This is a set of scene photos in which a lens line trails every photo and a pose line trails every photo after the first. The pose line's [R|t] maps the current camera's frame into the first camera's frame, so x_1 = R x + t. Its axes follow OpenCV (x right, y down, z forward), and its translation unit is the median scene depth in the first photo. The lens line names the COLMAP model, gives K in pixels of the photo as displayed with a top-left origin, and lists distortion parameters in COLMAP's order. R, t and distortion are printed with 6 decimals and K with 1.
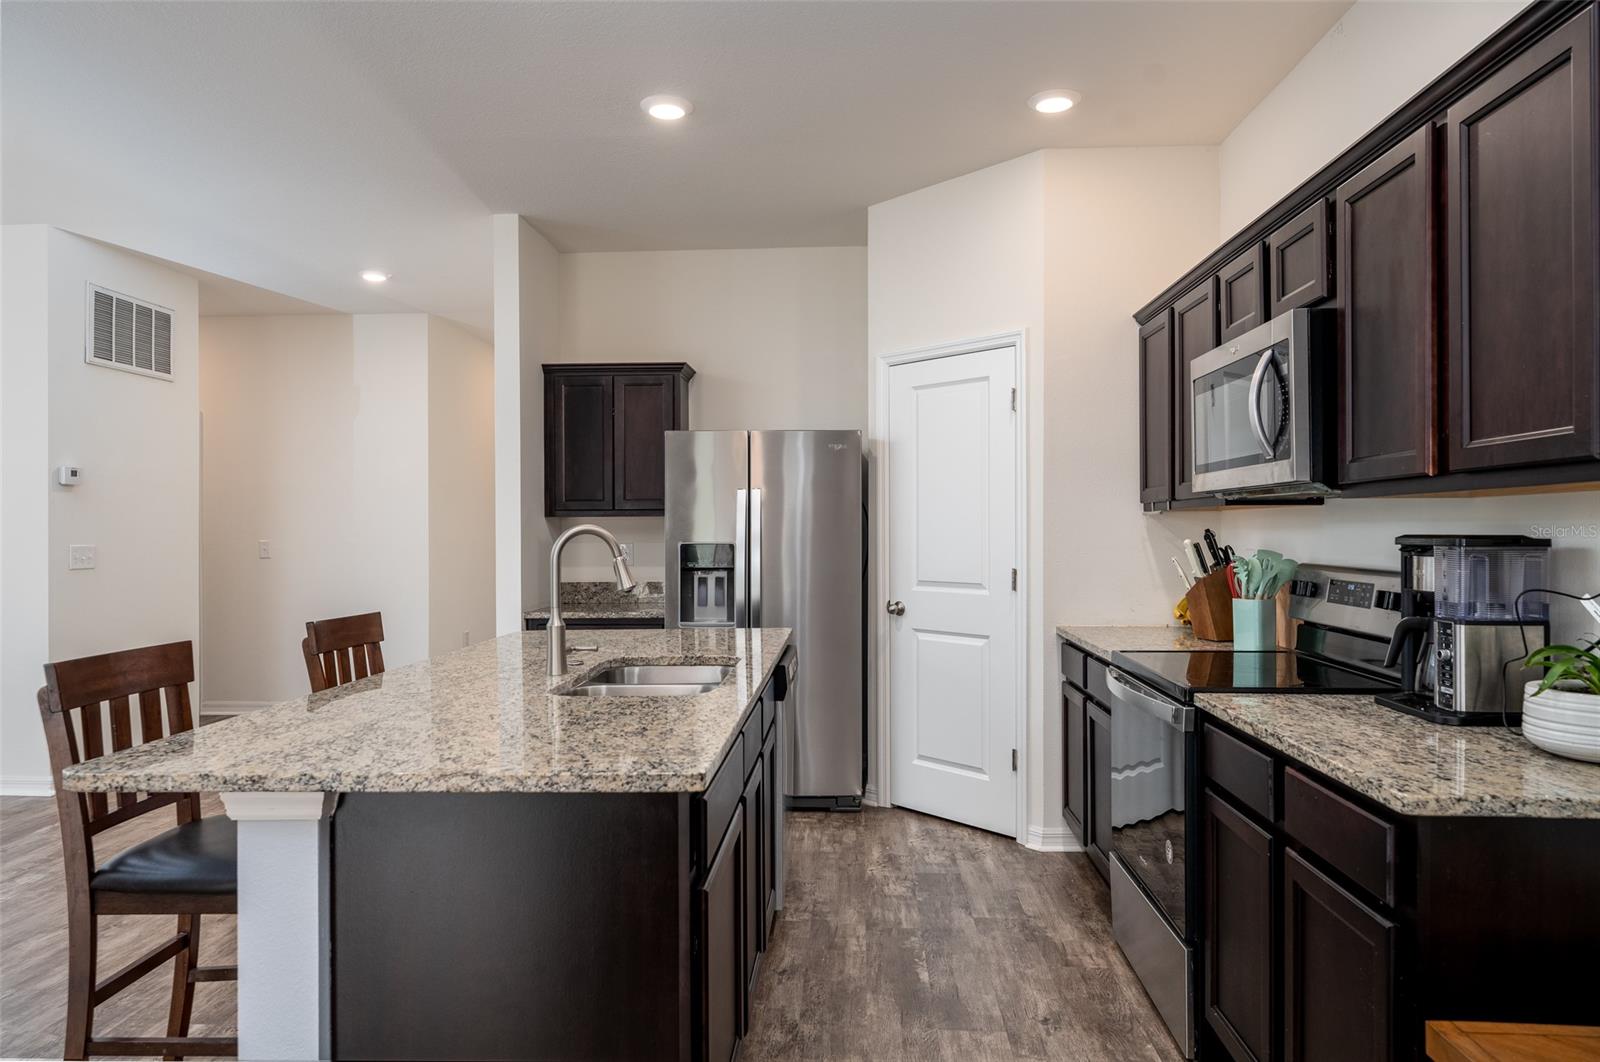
lens RADIAL K [[1042.8, 0, 797.2], [0, 1042.8, 525.3], [0, 0, 1]] dist [0.005071, -0.000619]
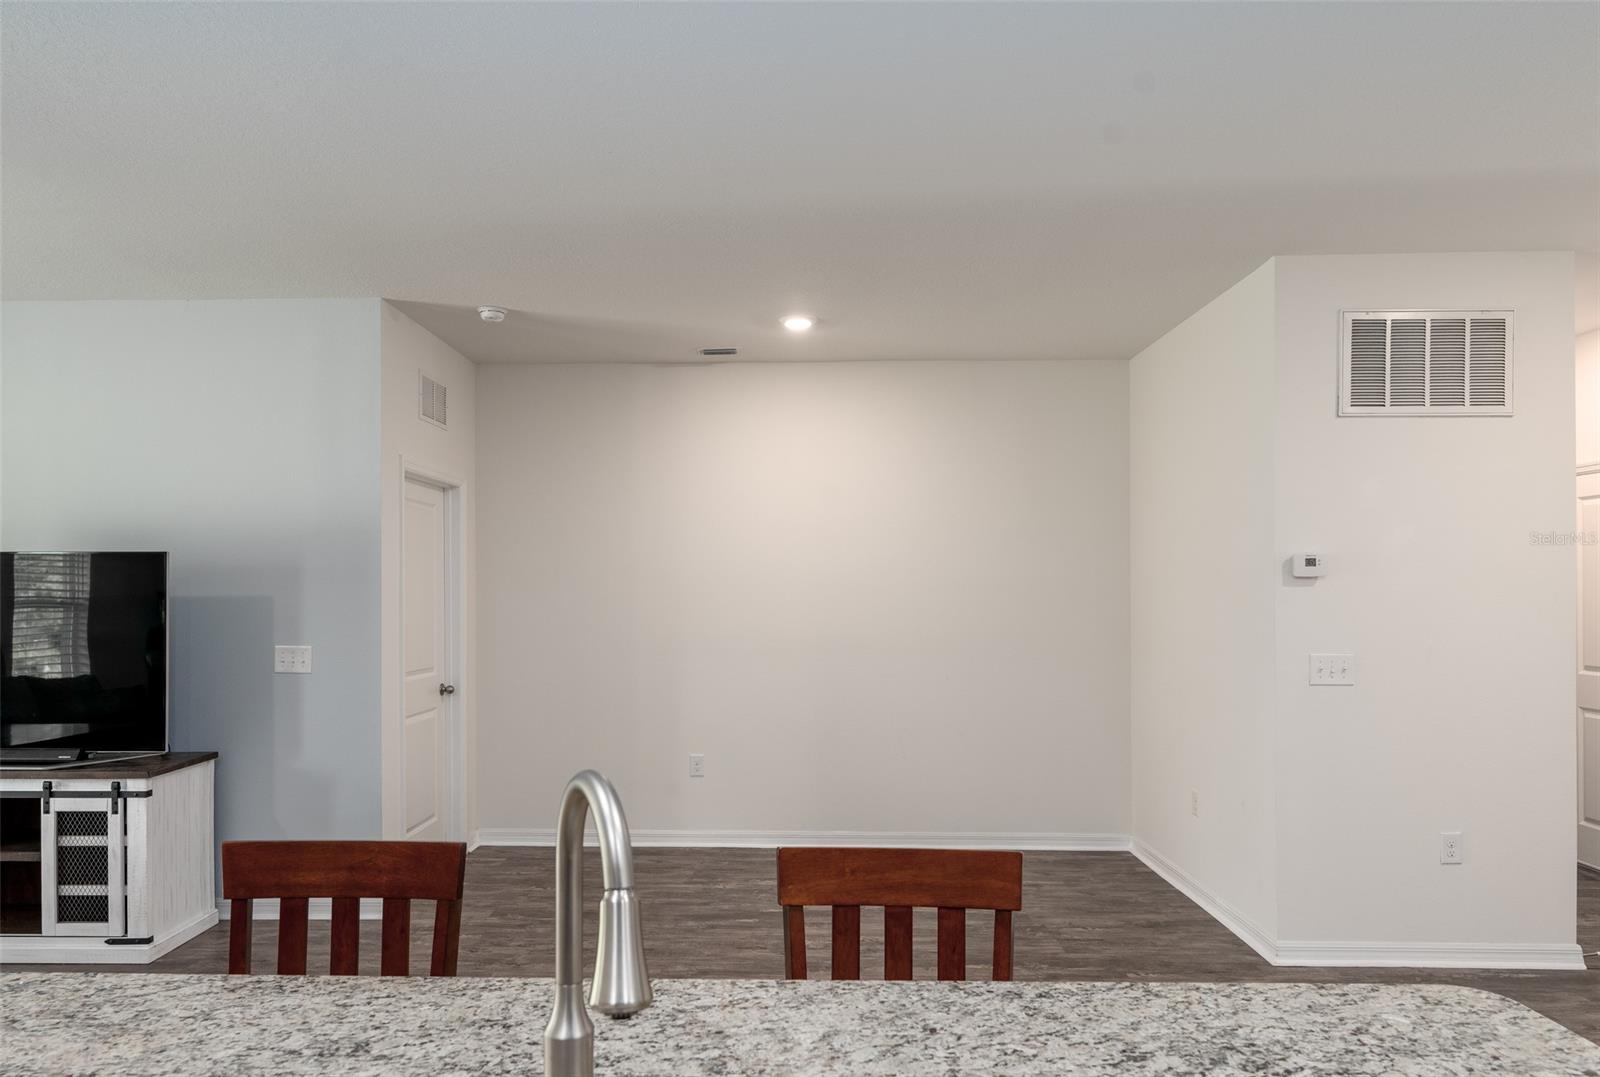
lens RADIAL K [[1034.3, 0, 791.1], [0, 1034.3, 576.2], [0, 0, 1]] dist [-0.002906, -0.000952]
pose [[0.025750, -0.014459, -0.999564, 0.088275], [0.007128, 0.999873, -0.014280, -0.038449], [0.999643, -0.006757, 0.025850, 0.740691]]
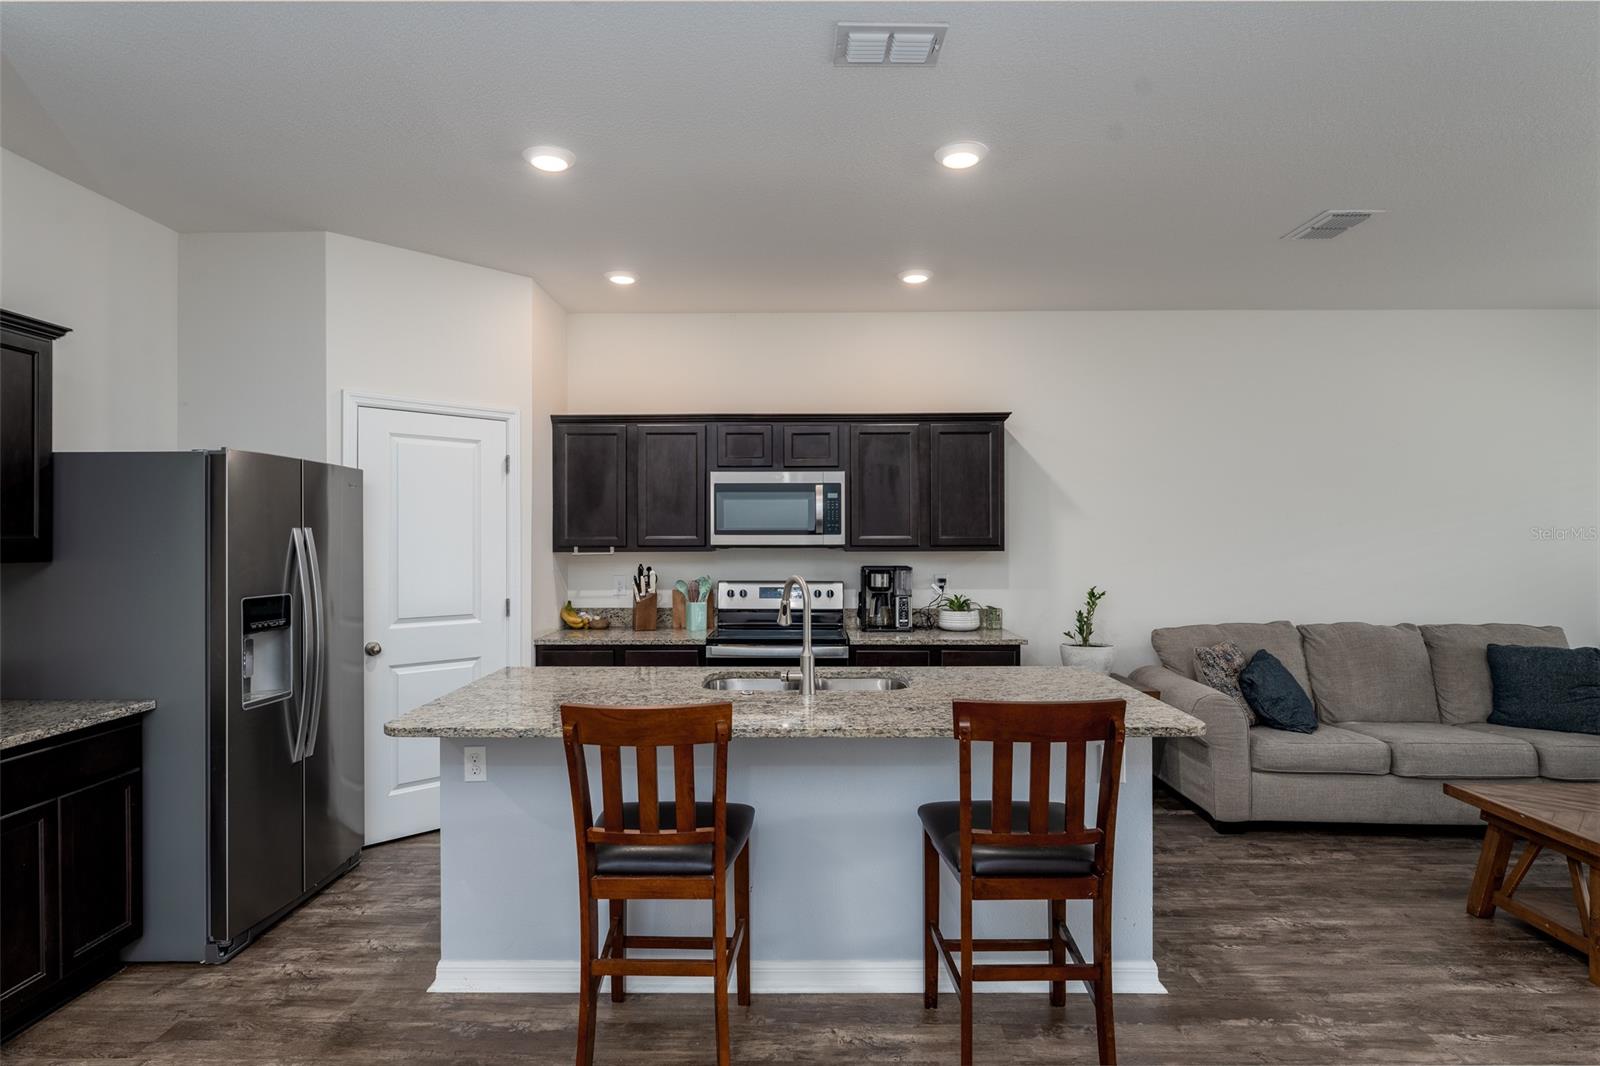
lens RADIAL K [[850.8, 0, 794.4], [0, 850.8, 542.2], [0, 0, 1]] dist [-0.002396, 0.001904]
pose [[-0.045891, -0.002572, 0.998943, -0.845785], [-0.002206, 0.999995, 0.002473, -0.030439], [-0.998944, -0.002090, -0.045896, 0.714900]]
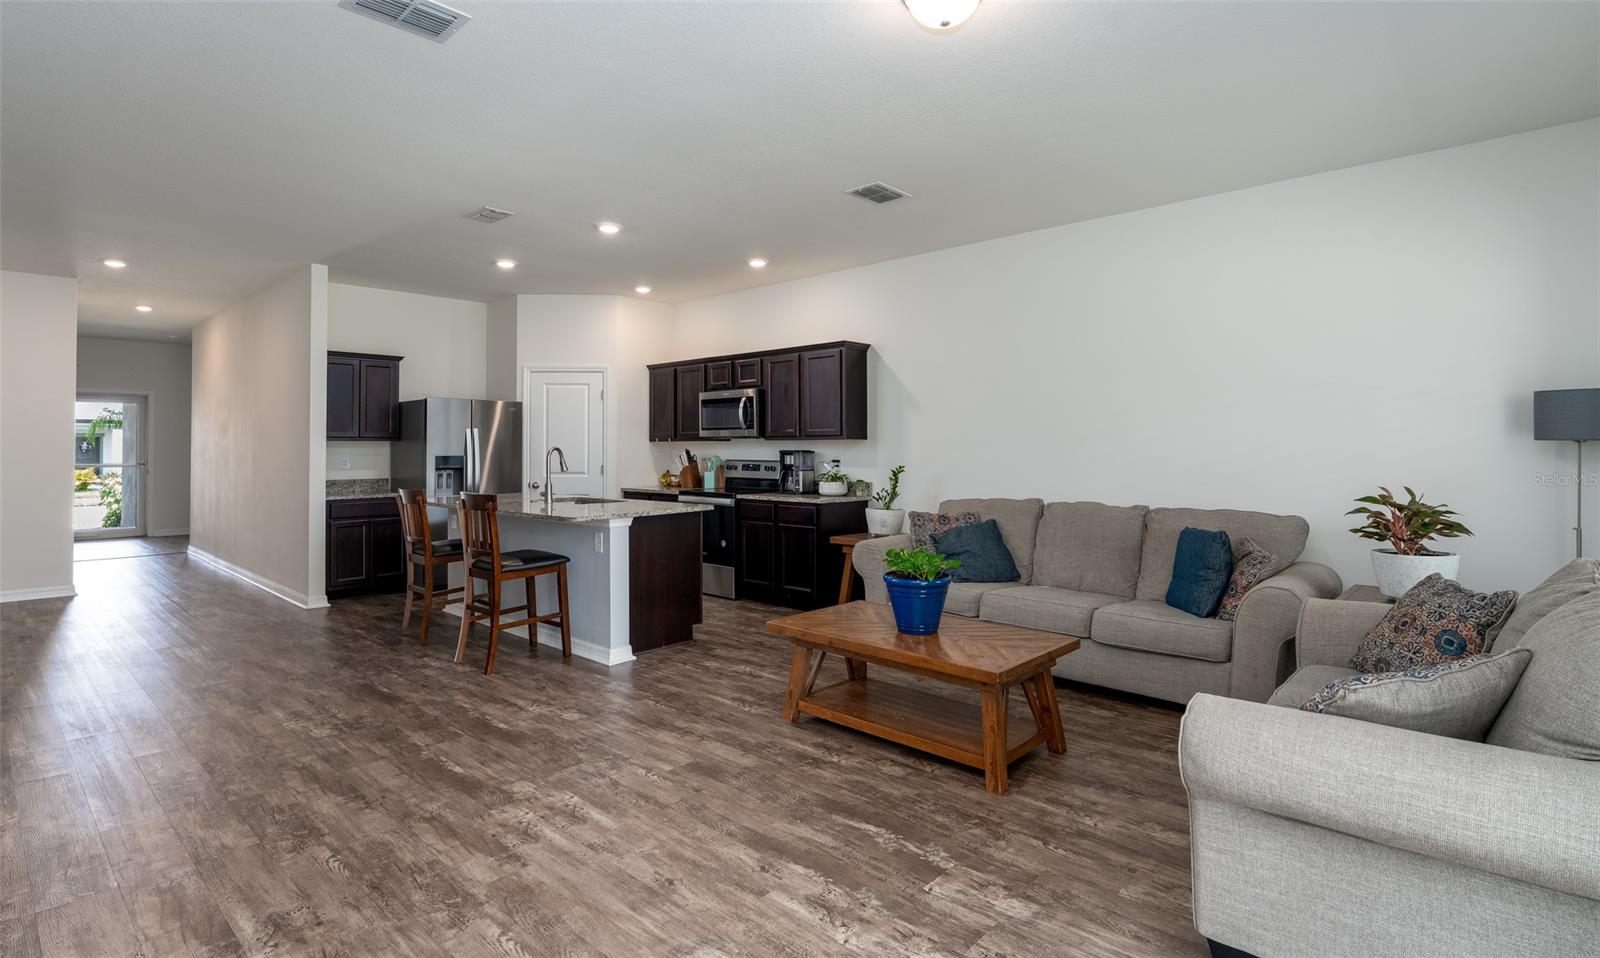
lens RADIAL K [[774.9, 0, 794.5], [0, 774.9, 435.5], [0, 0, 1]] dist [-0.001007, -0.000414]
pose [[0.641092, 0.013750, 0.767341, -0.900033], [-0.003439, 0.999881, -0.015043, -0.001086], [-0.767456, 0.007005, 0.641063, -0.497852]]
